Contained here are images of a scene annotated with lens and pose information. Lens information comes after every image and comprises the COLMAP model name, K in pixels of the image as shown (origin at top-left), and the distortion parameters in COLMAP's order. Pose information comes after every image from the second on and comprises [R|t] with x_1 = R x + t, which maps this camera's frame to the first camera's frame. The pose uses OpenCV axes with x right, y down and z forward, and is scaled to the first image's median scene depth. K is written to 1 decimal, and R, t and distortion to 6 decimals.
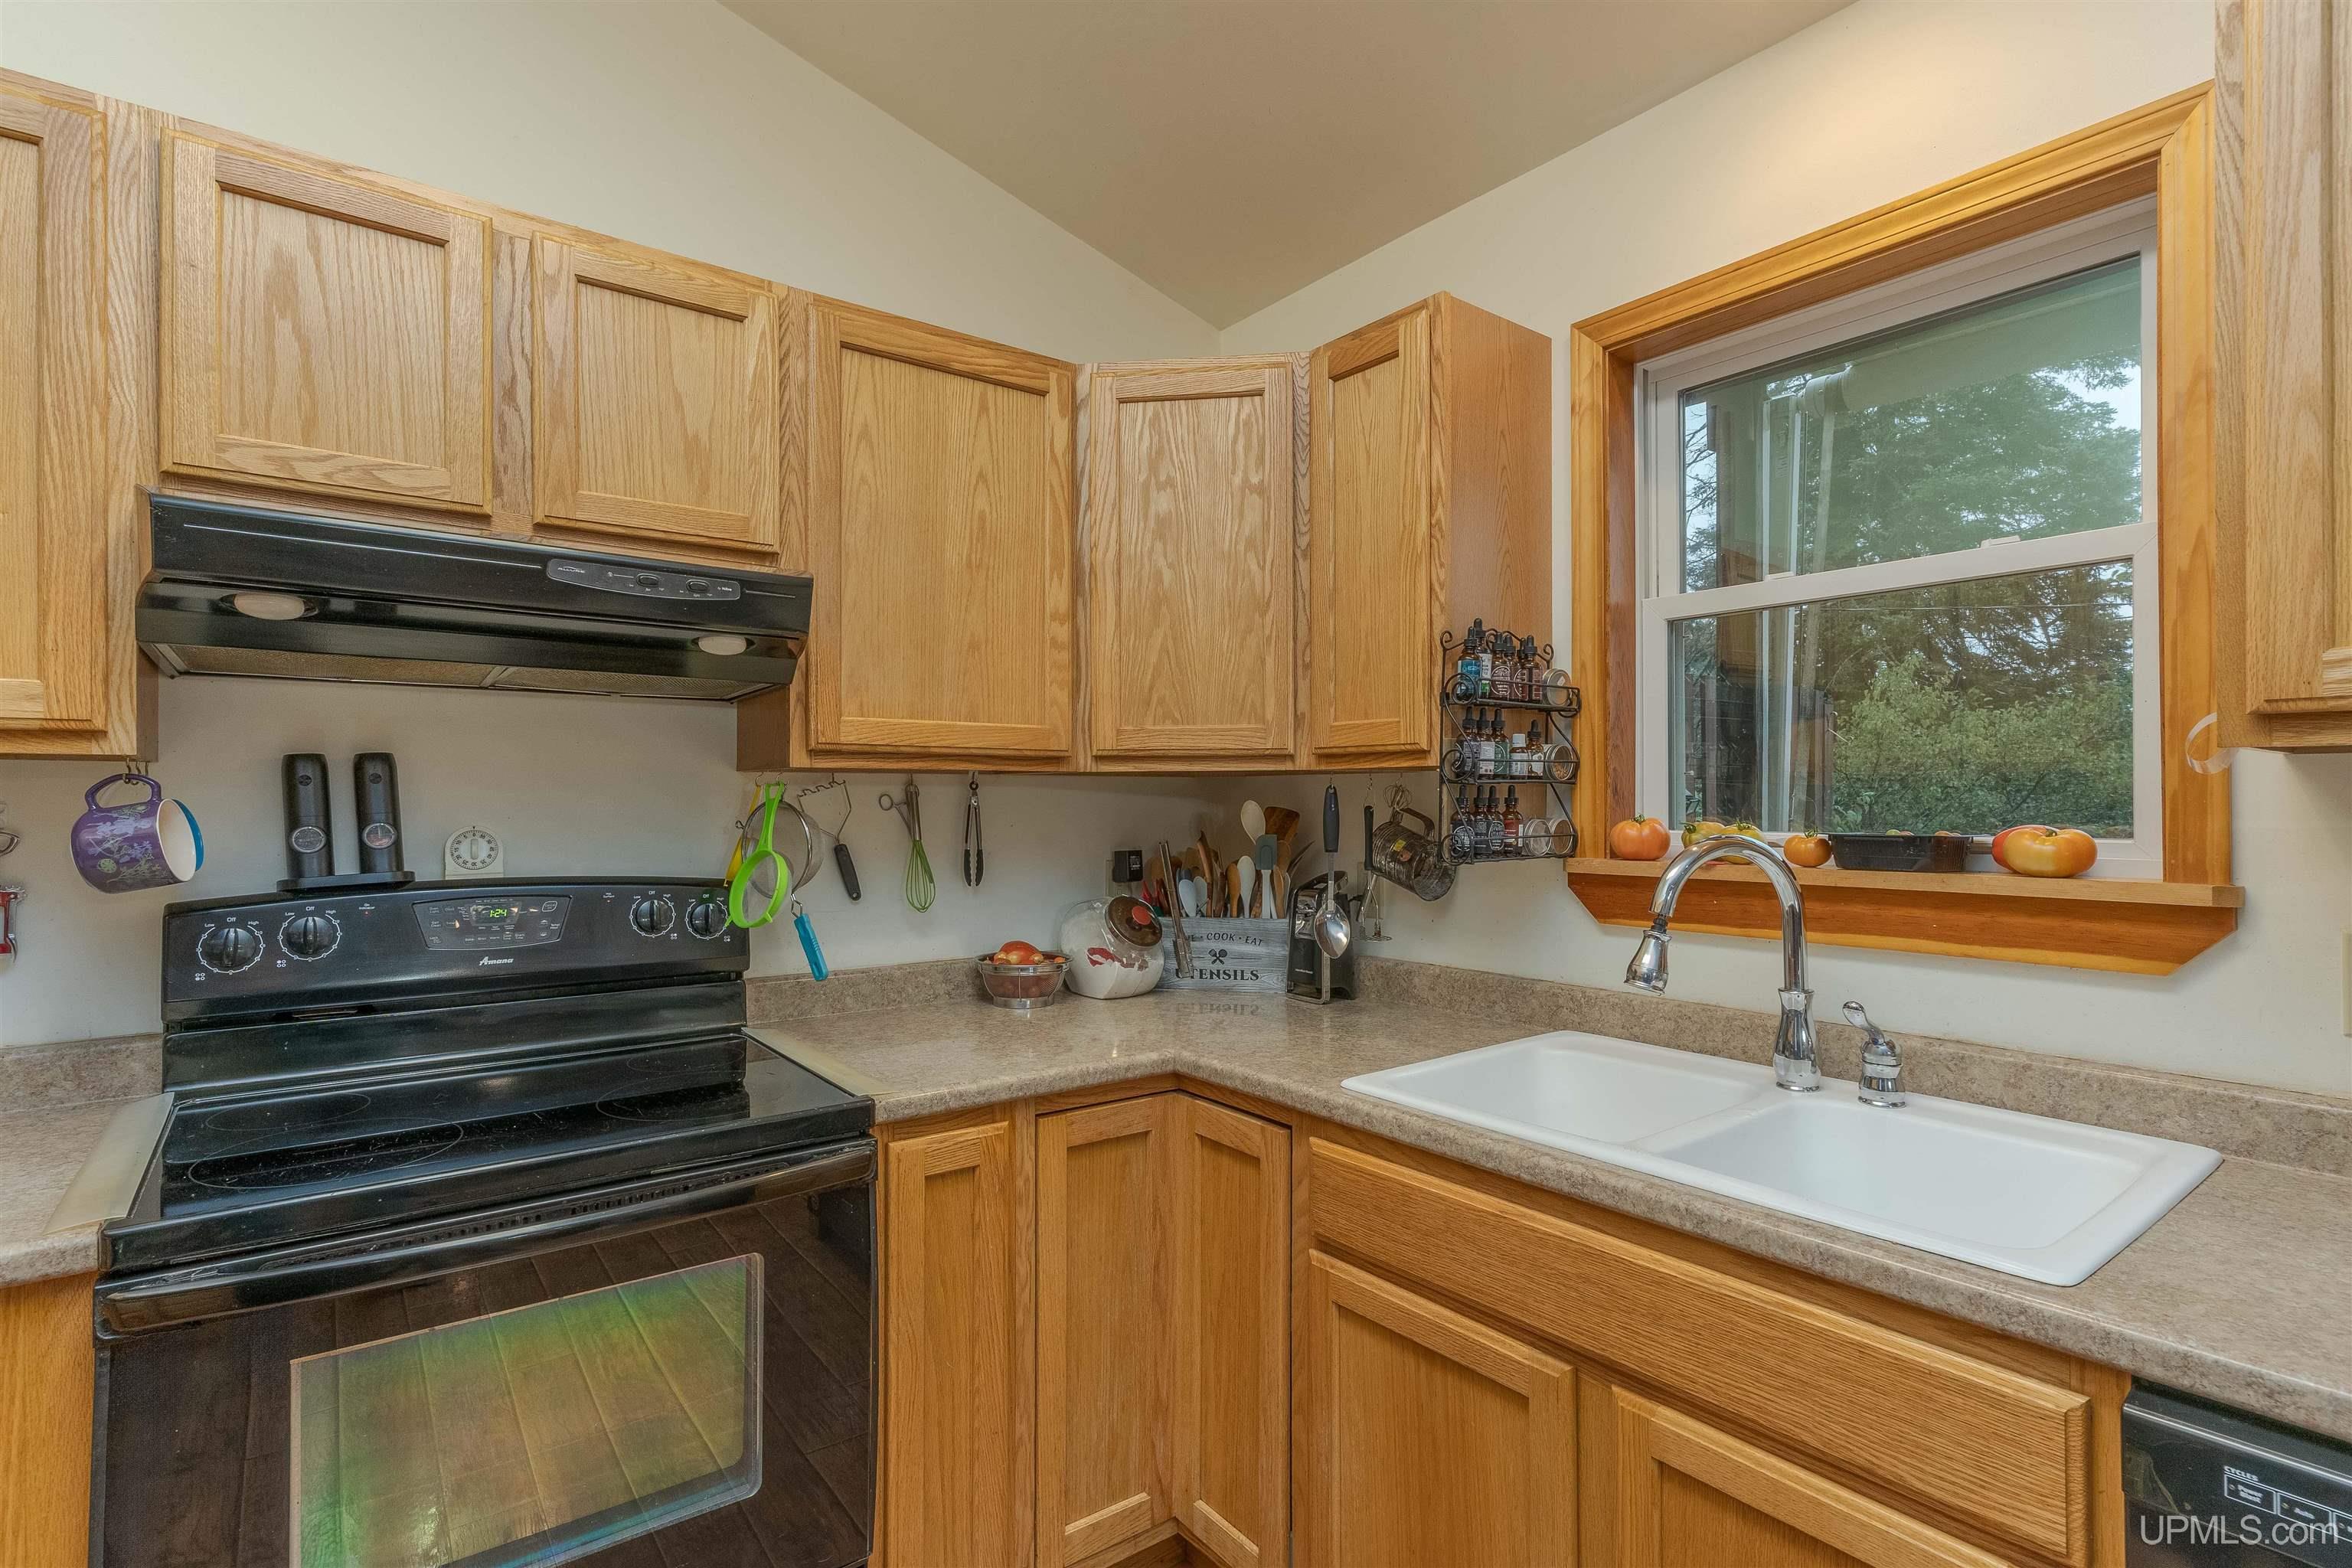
lens RADIAL K [[1131.8, 0, 1186.1], [0, 1131.8, 792.4], [0, 0, 1]] dist [0.001816, 0.000360]
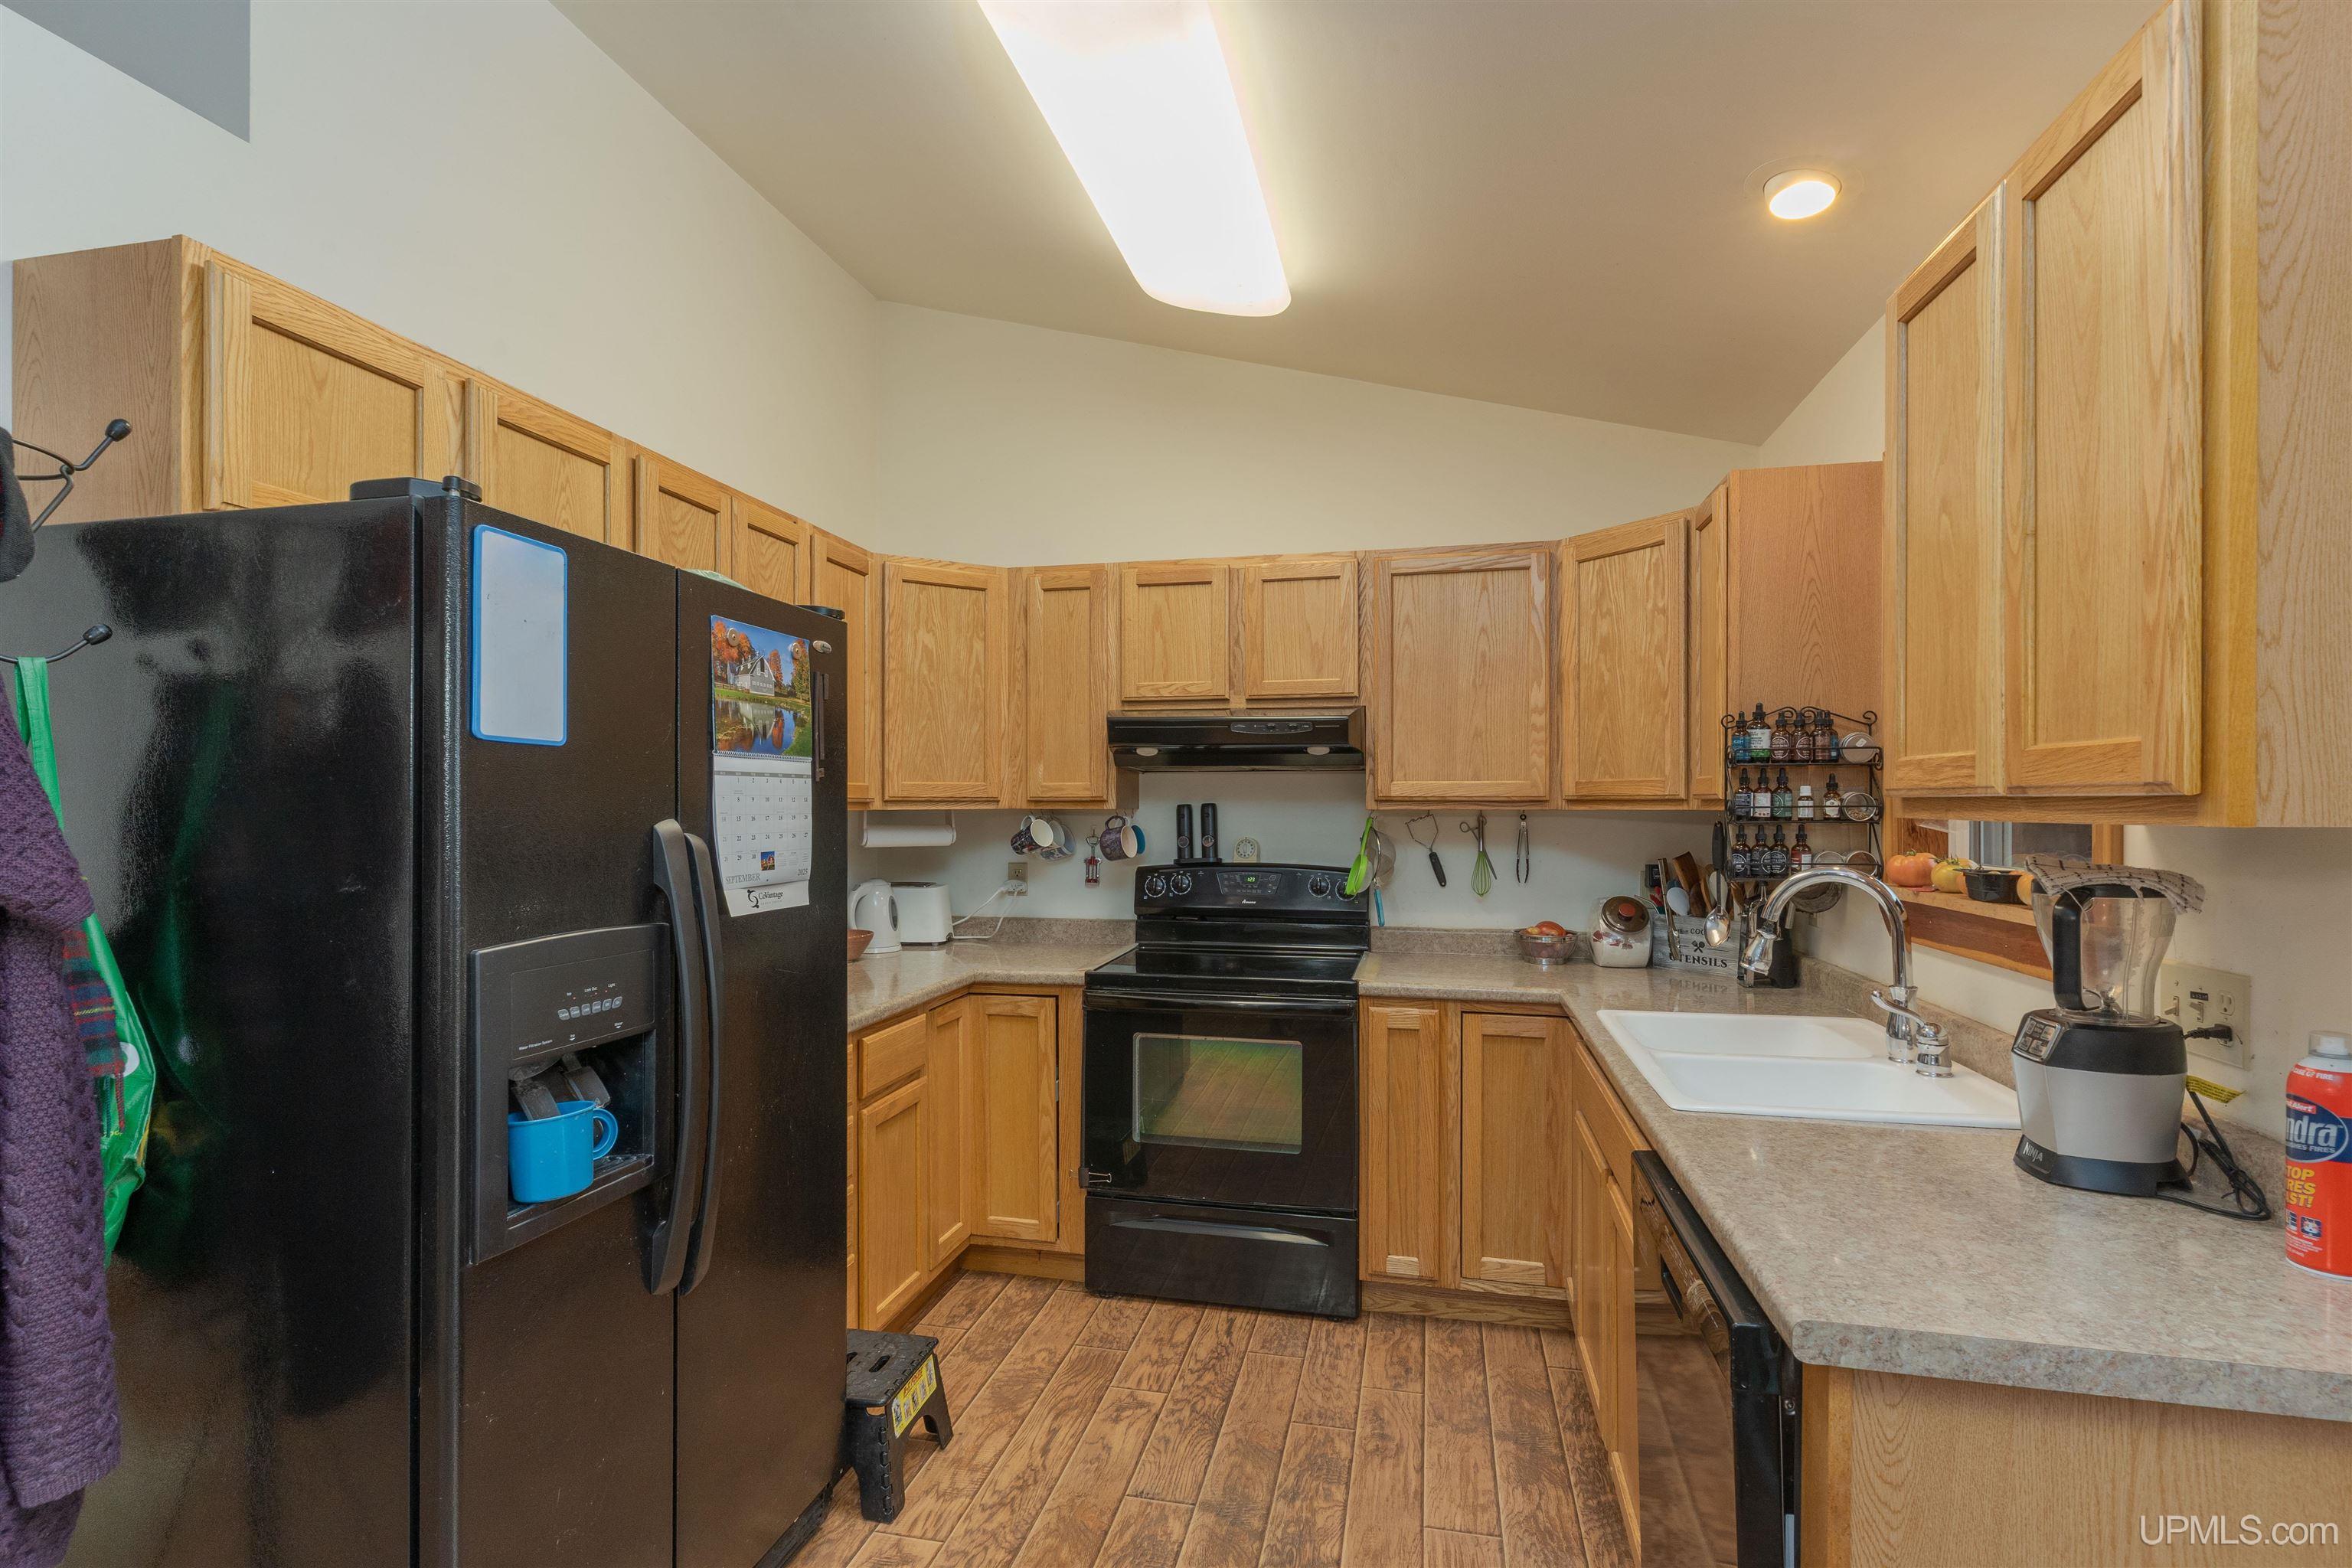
lens RADIAL K [[1131.8, 0, 1169.3], [0, 1131.8, 792.7], [0, 0, 1]] dist [0.001816, 0.000360]
pose [[0.638594, -0.007838, -0.769504, 0.849094], [0.004609, 0.999969, -0.006360, -0.039034], [0.769530, 0.000515, 0.638610, -0.422494]]
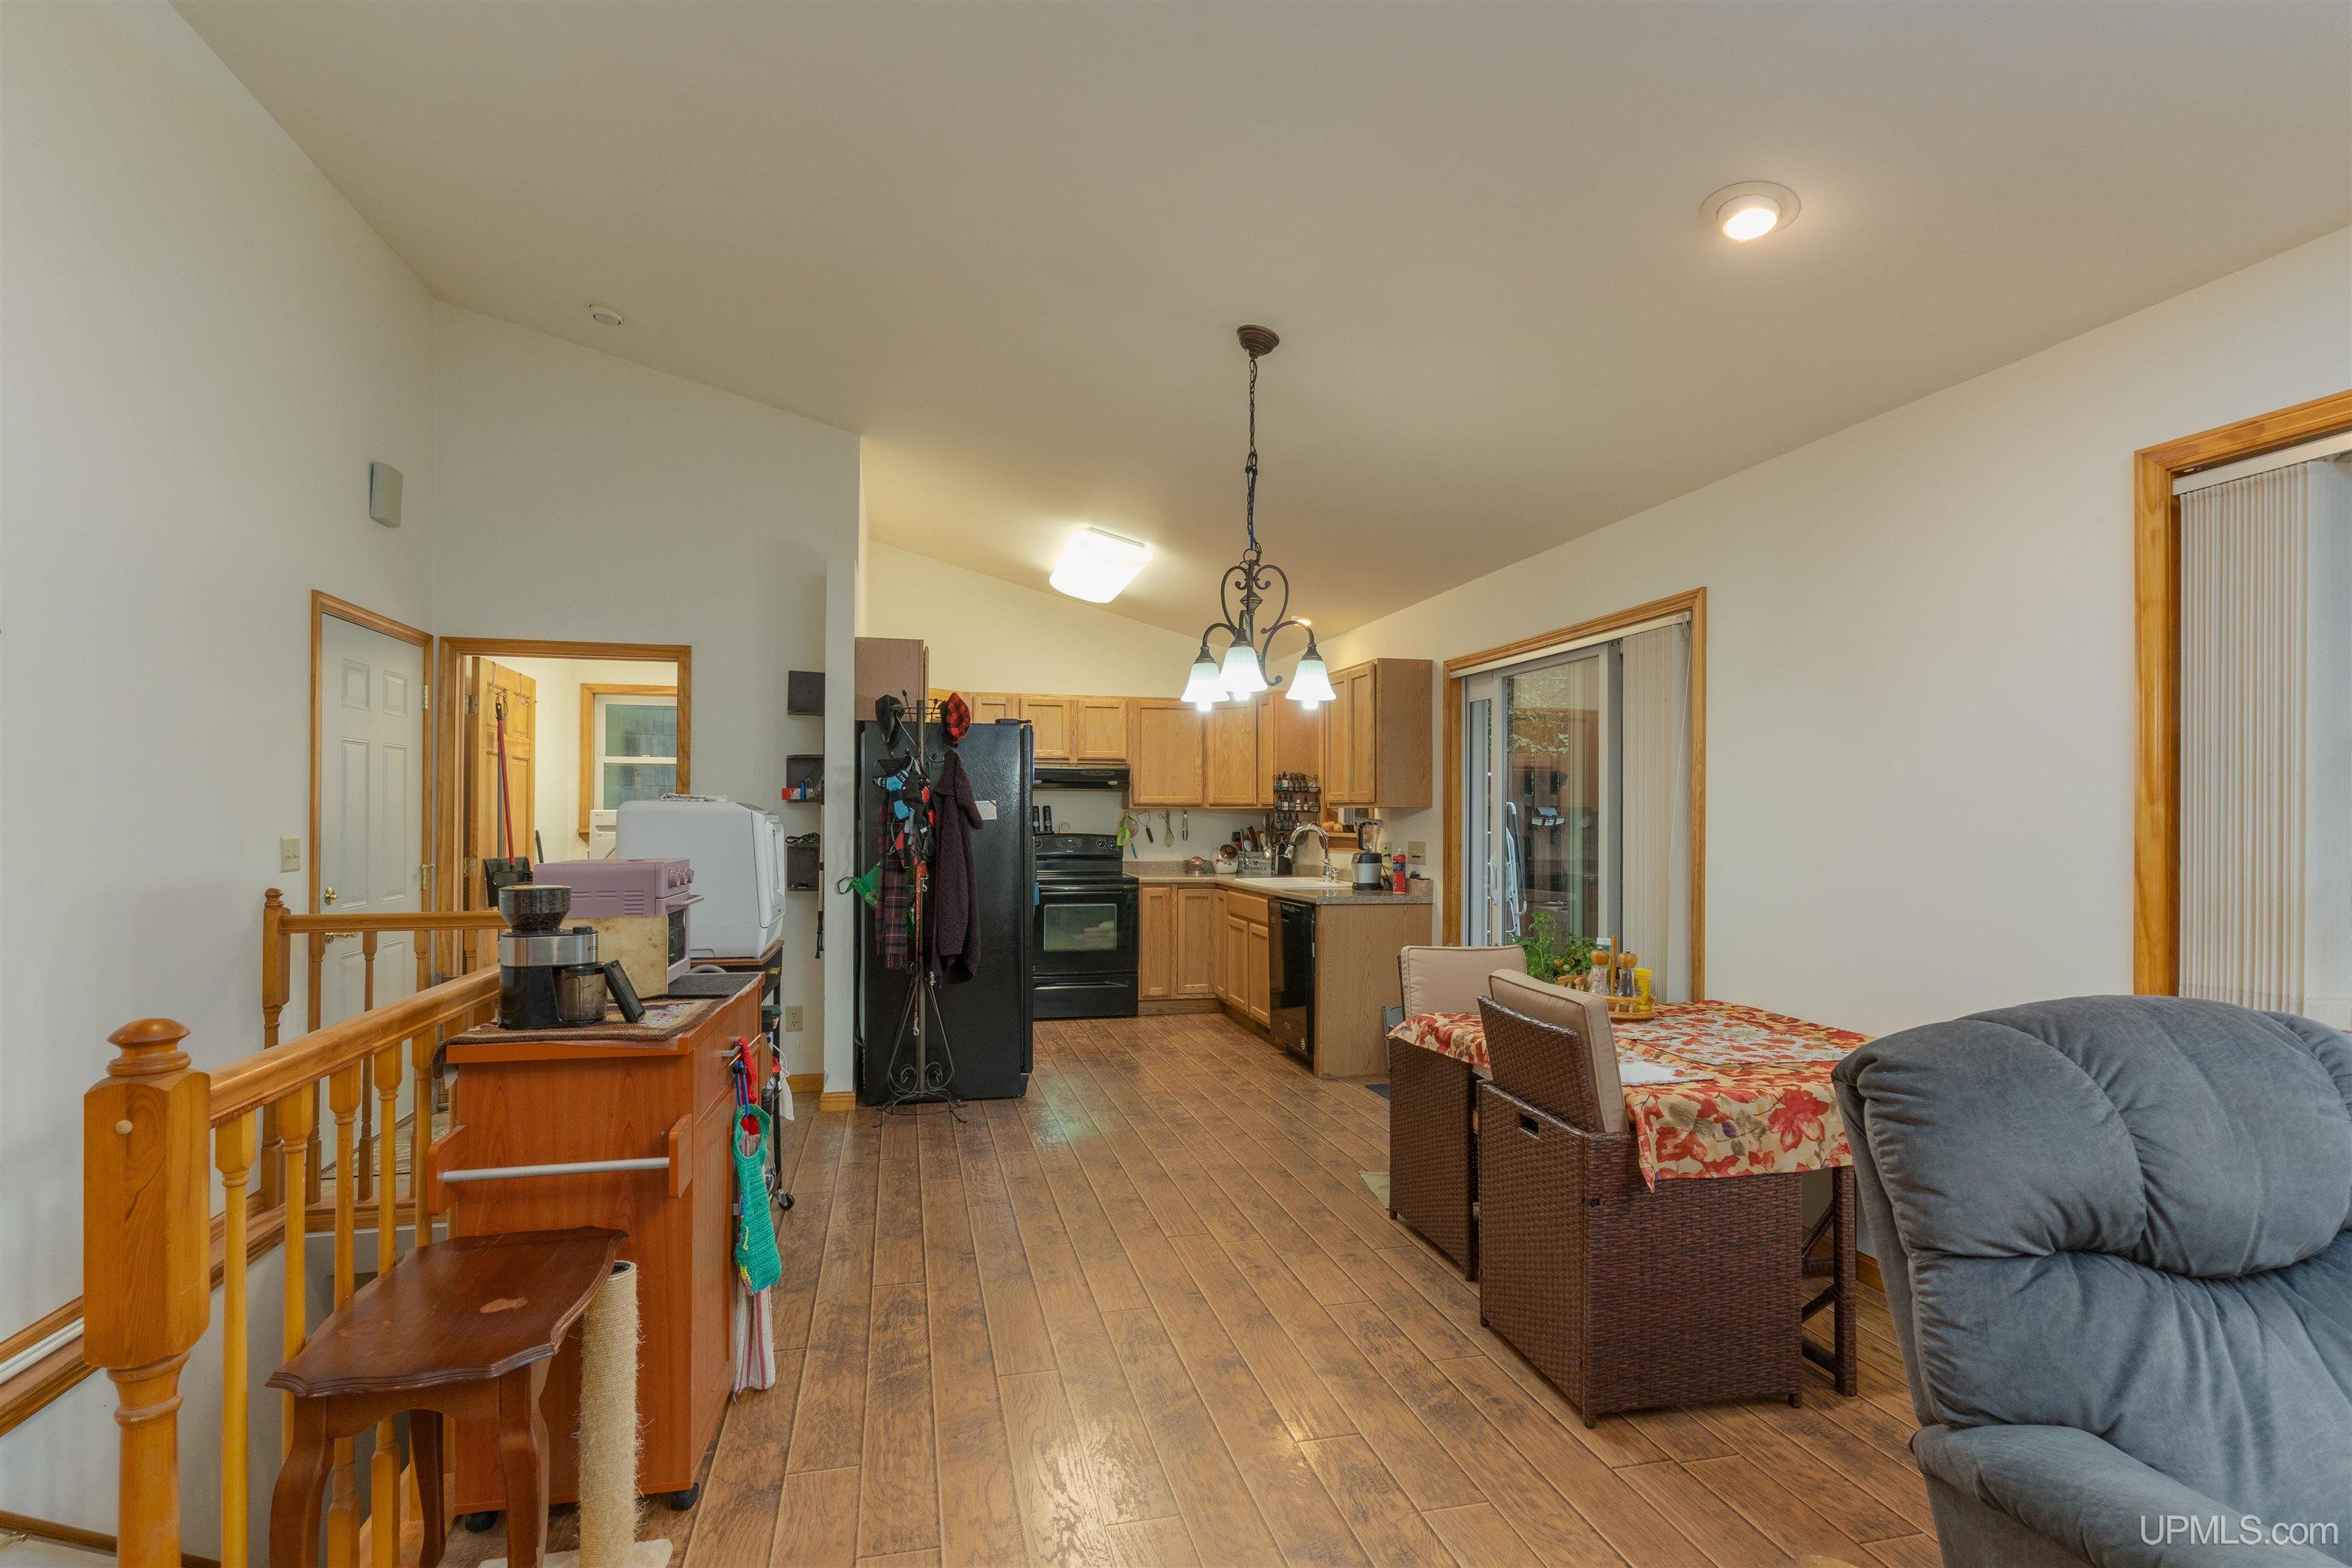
lens RADIAL K [[1131.8, 0, 1167.1], [0, 1131.8, 799.8], [0, 0, 1]] dist [0.001816, 0.000360]
pose [[0.910822, -0.005060, -0.412768, 1.517568], [0.001585, 0.999960, -0.008760, -0.017968], [0.412796, 0.007325, 0.910794, -2.788471]]
